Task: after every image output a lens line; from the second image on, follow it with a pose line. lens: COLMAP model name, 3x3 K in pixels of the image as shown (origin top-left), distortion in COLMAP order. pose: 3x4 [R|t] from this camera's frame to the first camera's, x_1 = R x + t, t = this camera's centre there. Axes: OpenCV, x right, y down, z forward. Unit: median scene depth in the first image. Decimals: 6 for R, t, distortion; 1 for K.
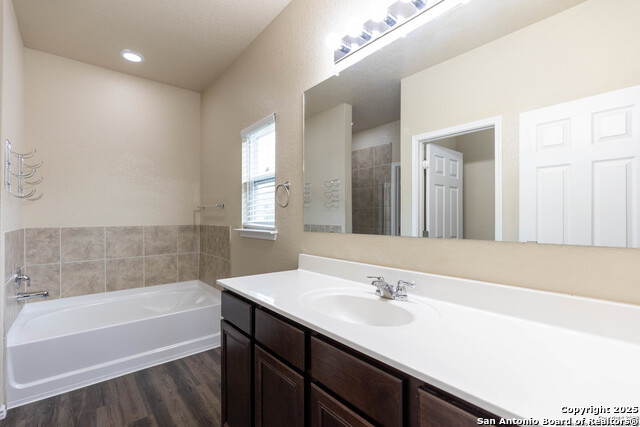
lens RADIAL K [[291.0, 0, 320.0], [0, 291.0, 213.5], [0, 0, 1]] dist [-0.001498, -0.000483]
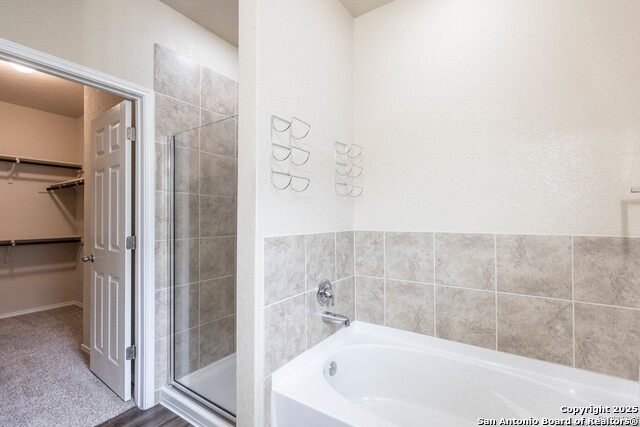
lens RADIAL K [[291.0, 0, 320.0], [0, 291.0, 213.5], [0, 0, 1]] dist [-0.001498, -0.000483]
pose [[0.279936, -0.012183, -0.959941, -0.194175], [0.011713, 0.999888, -0.009274, 0.006122], [0.959947, -0.008647, 0.280047, 0.568488]]
